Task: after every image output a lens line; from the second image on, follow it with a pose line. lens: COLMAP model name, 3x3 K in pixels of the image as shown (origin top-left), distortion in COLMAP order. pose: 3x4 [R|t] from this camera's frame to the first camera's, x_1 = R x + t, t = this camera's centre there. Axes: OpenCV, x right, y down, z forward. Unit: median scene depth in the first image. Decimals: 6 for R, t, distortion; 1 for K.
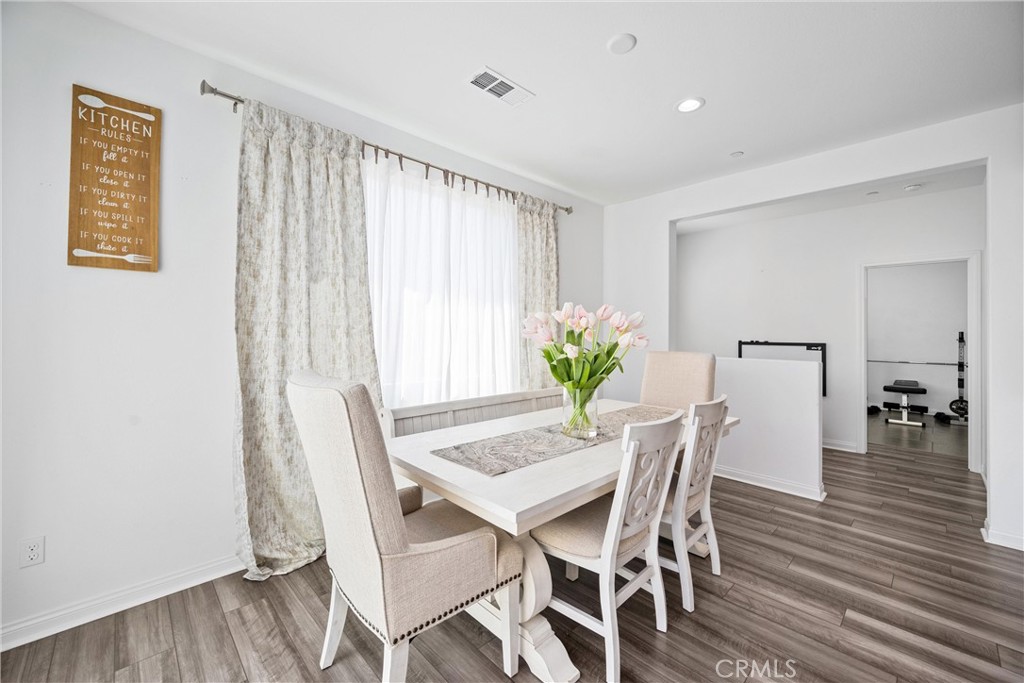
lens RADIAL K [[405.1, 0, 507.9], [0, 405.1, 328.4], [0, 0, 1]] dist [-0.000975, -0.000018]
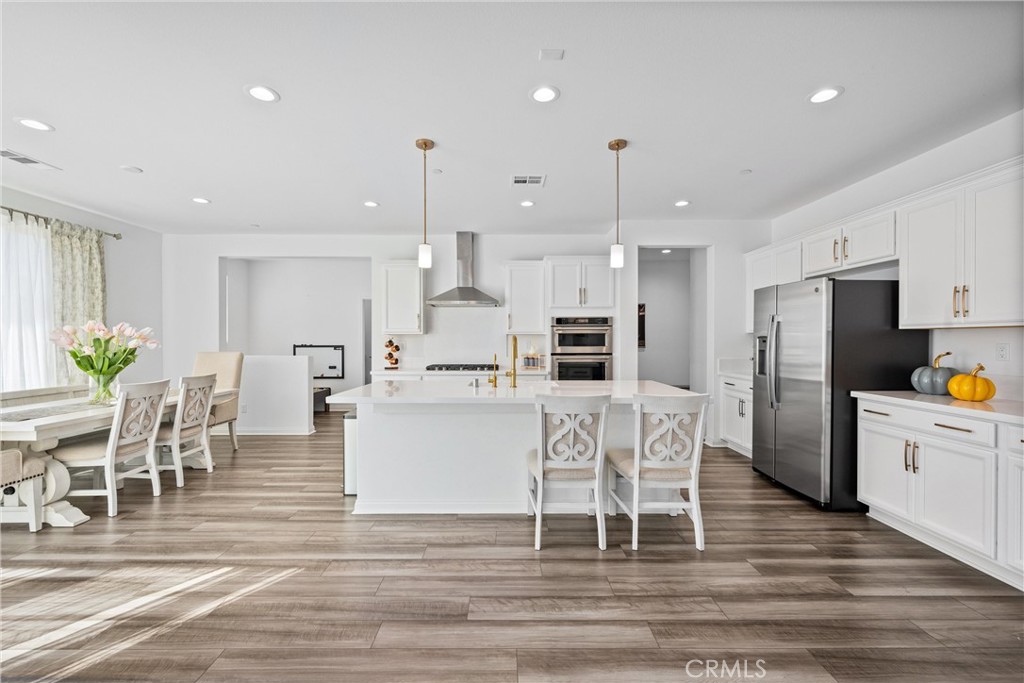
lens RADIAL K [[419.3, 0, 508.5], [0, 419.3, 341.3], [0, 0, 1]] dist [-0.000600, -0.000342]
pose [[0.684342, -0.010341, 0.729088, 0.058860], [-0.001407, 0.999879, 0.015503, -0.008809], [-0.729160, -0.011635, 0.684245, -1.080007]]
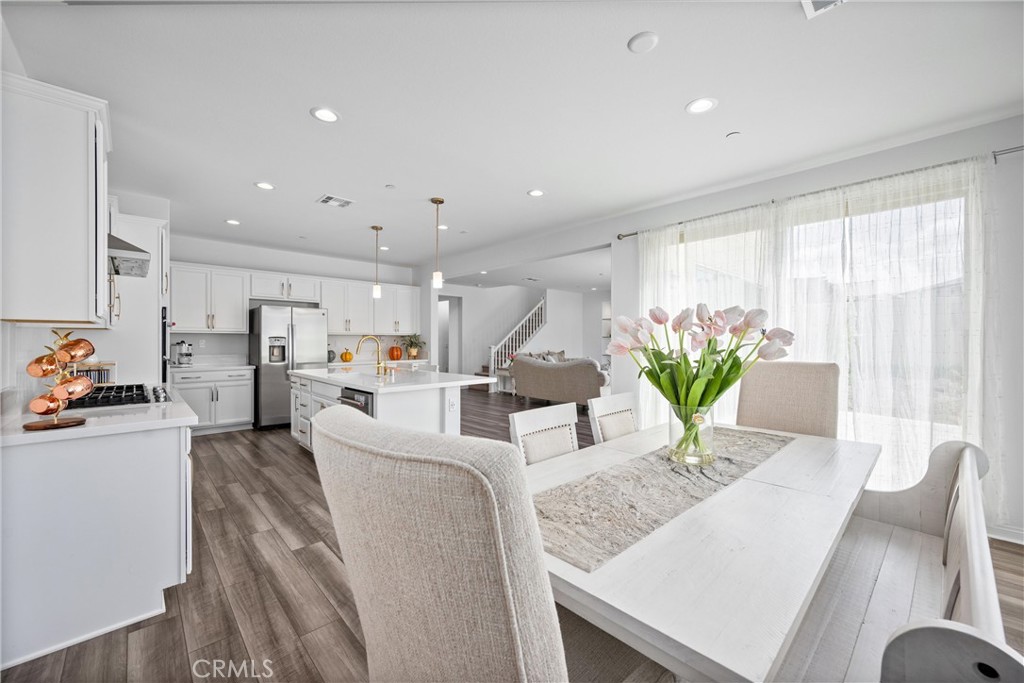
lens RADIAL K [[401.0, 0, 512.5], [0, 401.0, 344.9], [0, 0, 1]] dist [-0.001046, 0.000100]
pose [[-0.999941, -0.010865, 0.000911, 0.469362], [-0.010864, 0.999940, 0.001362, 0.024017], [-0.000926, 0.001352, -0.999999, 1.551261]]
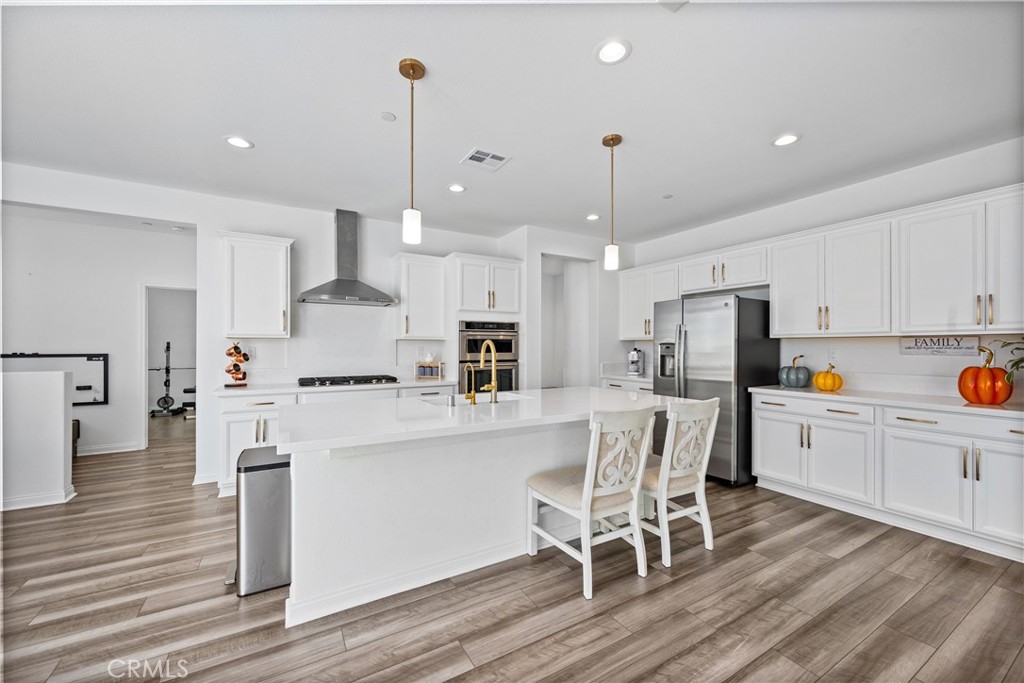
lens RADIAL K [[401.0, 0, 512.5], [0, 401.0, 344.9], [0, 0, 1]] dist [-0.001046, 0.000100]
pose [[0.226493, -0.003424, 0.974007, 0.025710], [-0.008741, 0.999946, 0.005548, -0.001081], [-0.973974, -0.009770, 0.226451, -0.462567]]
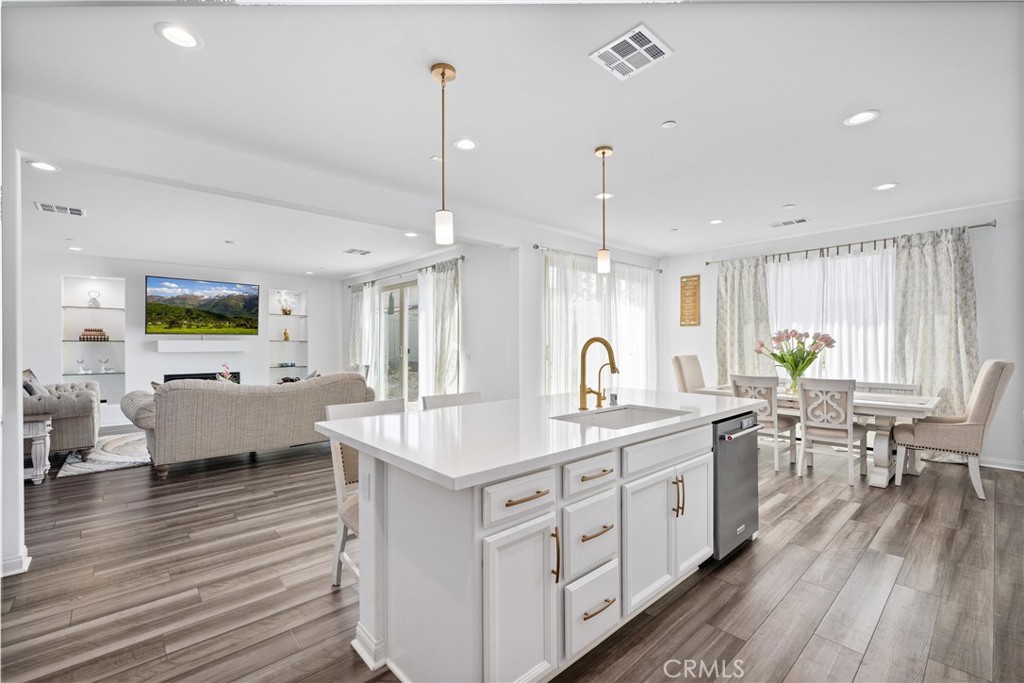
lens RADIAL K [[438.9, 0, 511.5], [0, 438.9, 346.6], [0, 0, 1]] dist [0.001220, 0.000358]
pose [[-0.021356, -0.002975, -0.999768, 2.066480], [0.011933, 0.999924, -0.003231, 0.015151], [0.999701, -0.011999, -0.021319, -0.322115]]
